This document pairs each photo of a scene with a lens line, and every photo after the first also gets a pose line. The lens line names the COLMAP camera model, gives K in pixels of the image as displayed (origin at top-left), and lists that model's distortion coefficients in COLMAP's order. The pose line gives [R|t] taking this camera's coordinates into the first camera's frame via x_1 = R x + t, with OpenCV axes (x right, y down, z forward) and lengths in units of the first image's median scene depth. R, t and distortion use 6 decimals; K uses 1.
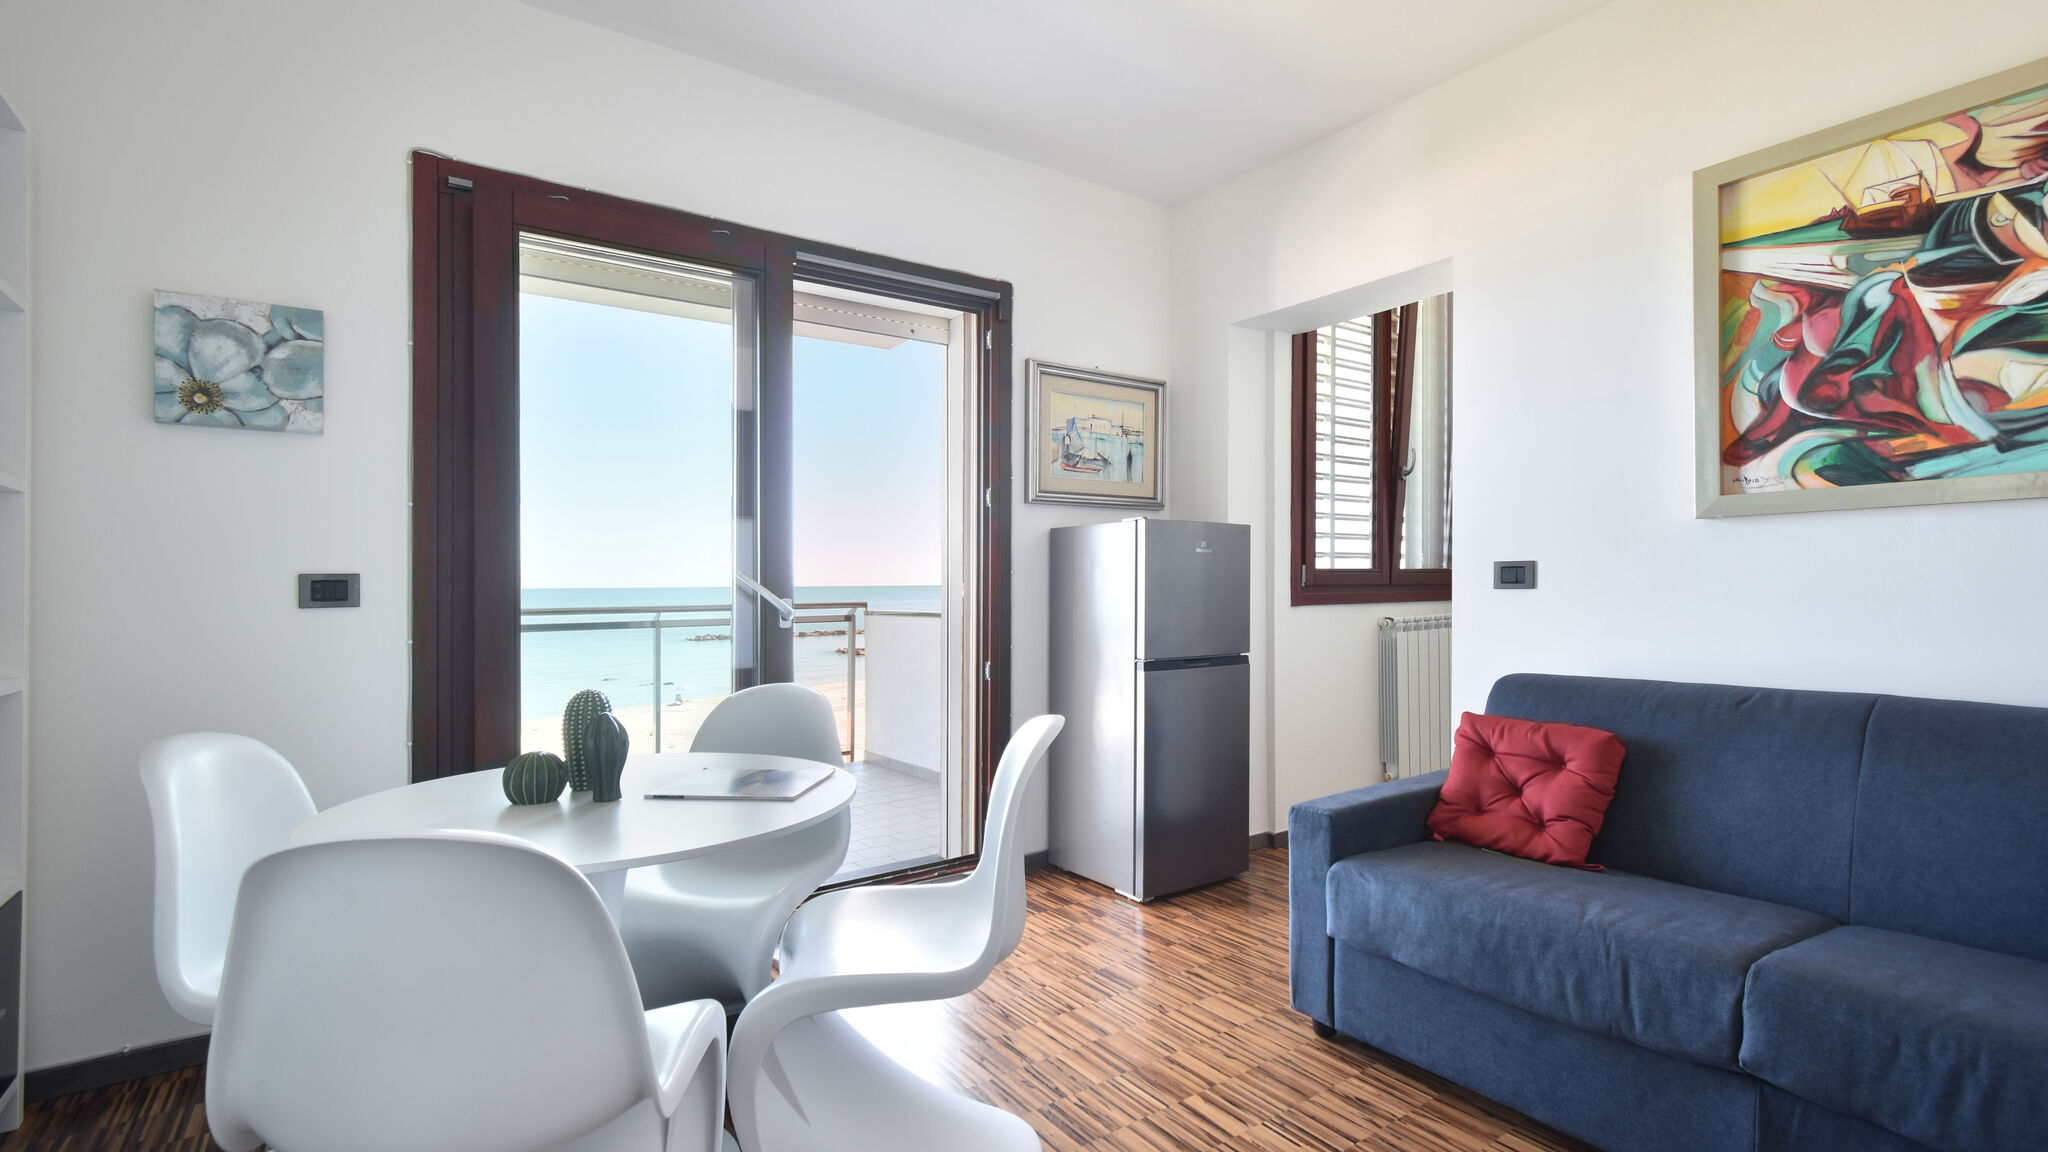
lens RADIAL K [[912.5, 0, 1023.3], [0, 912.5, 591.2], [0, 0, 1]] dist [0.000127, -0.000966]
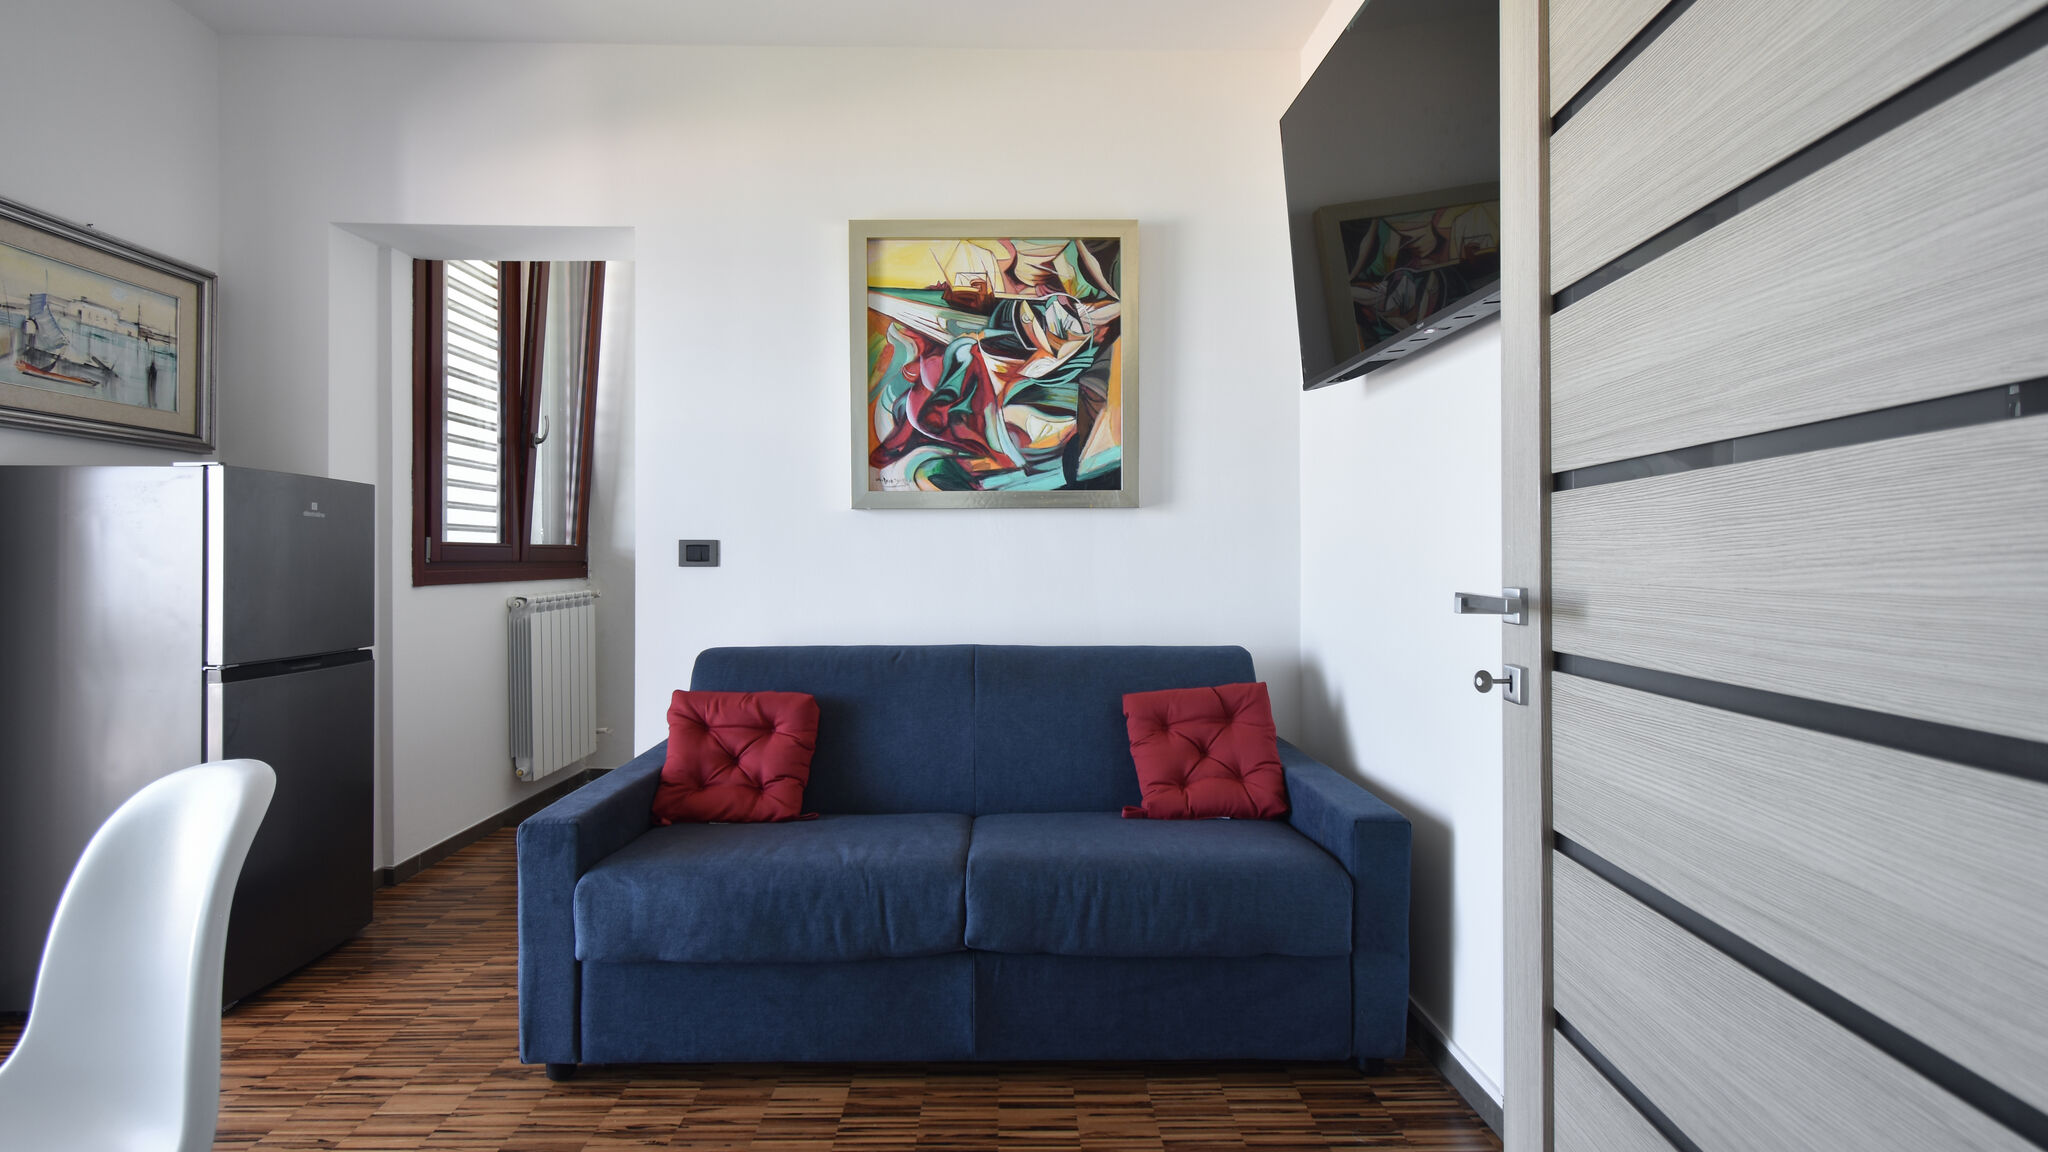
lens RADIAL K [[927.1, 0, 997.5], [0, 927.1, 565.6], [0, 0, 1]] dist [0.001280, 0.000038]
pose [[0.571349, 0.004594, 0.820695, -0.168540], [-0.001950, 0.999989, -0.004240, 0.000167], [-0.820705, 0.000822, 0.571352, 0.155969]]
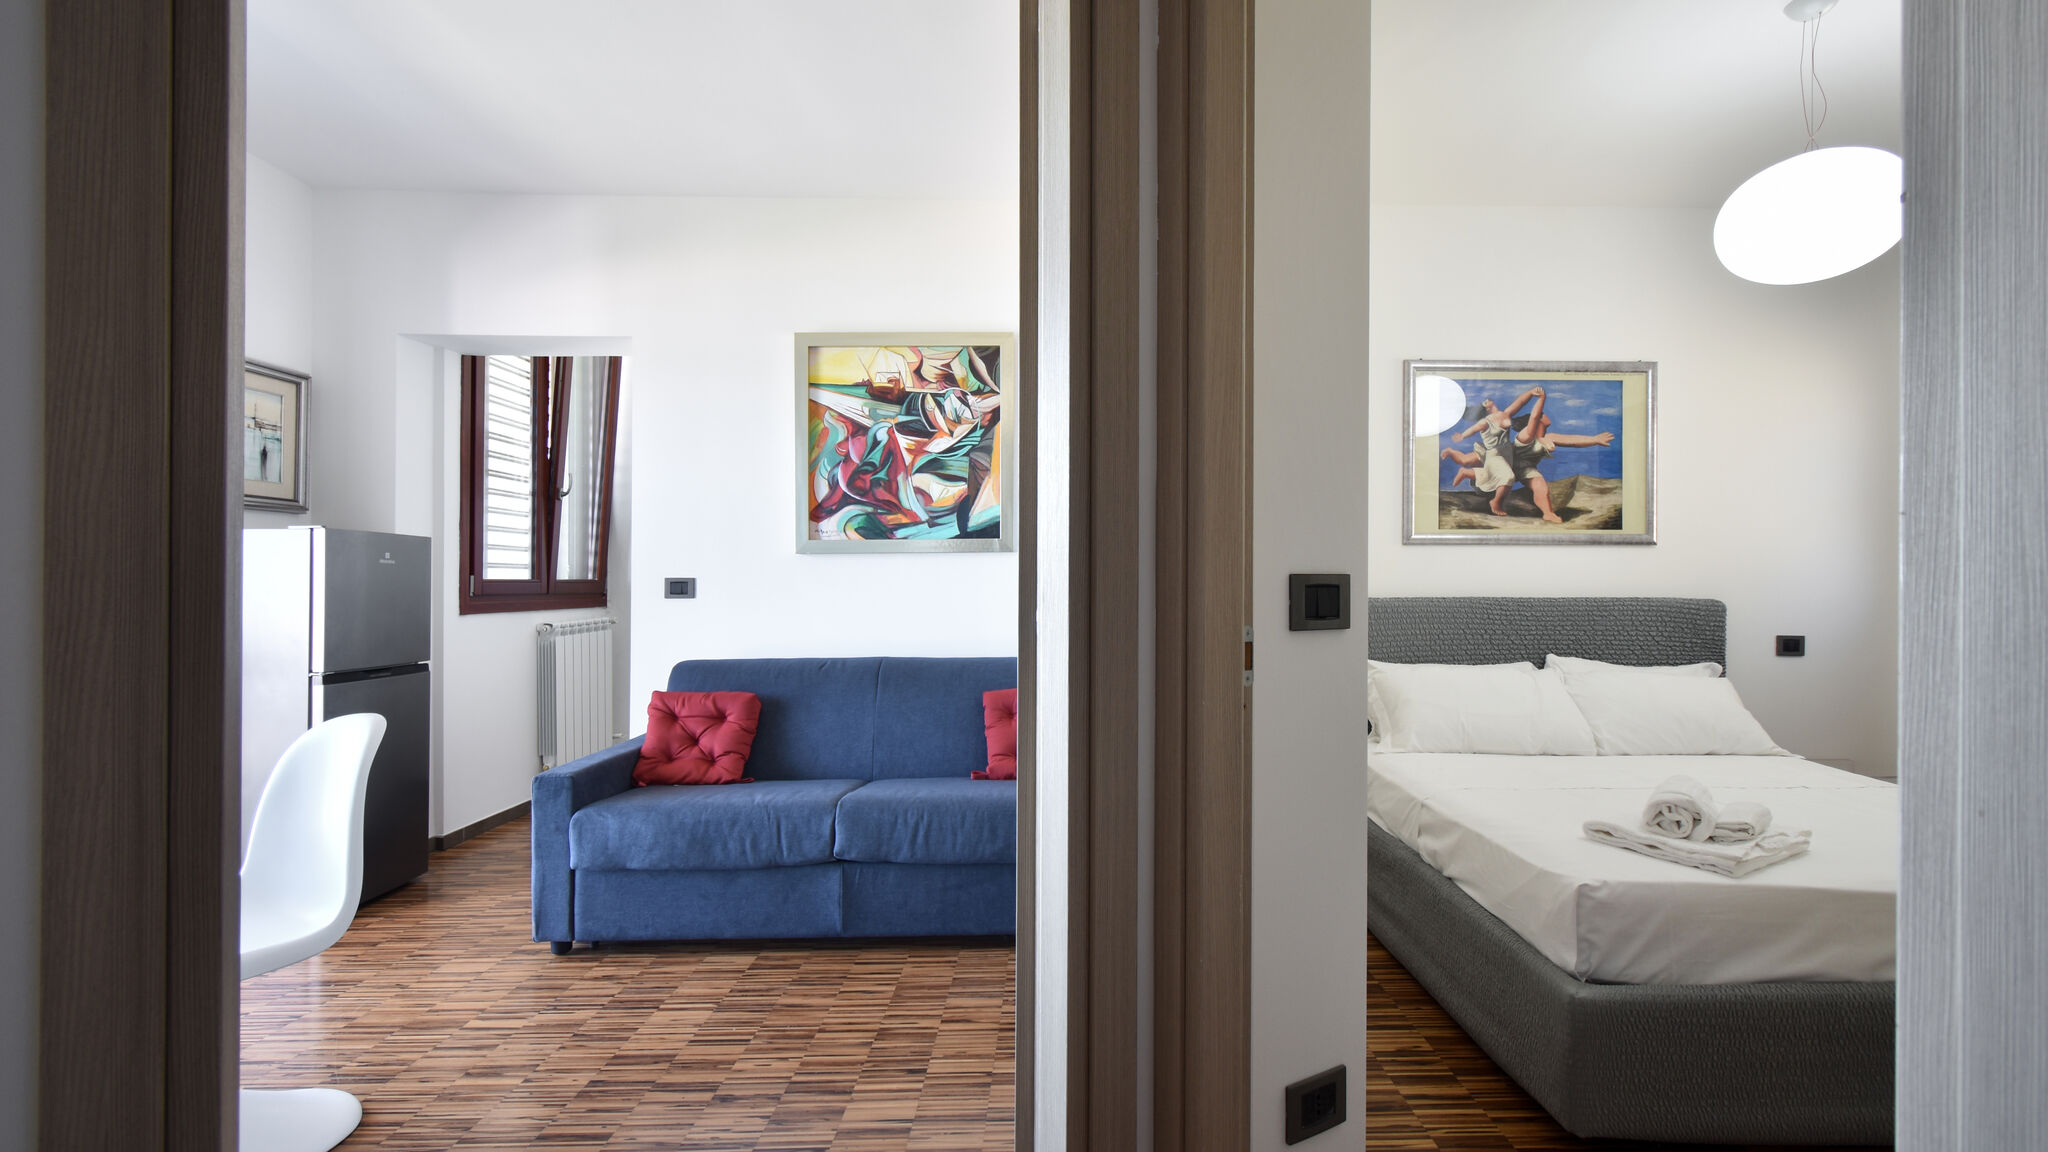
lens RADIAL K [[968.4, 0, 1062.3], [0, 968.4, 572.4], [0, 0, 1]] dist [0.001290, 0.000239]
pose [[0.573777, 0.015973, 0.818855, -0.394597], [0.003030, 0.999762, -0.021625, -0.010434], [-0.819006, 0.014889, 0.573592, -0.359821]]
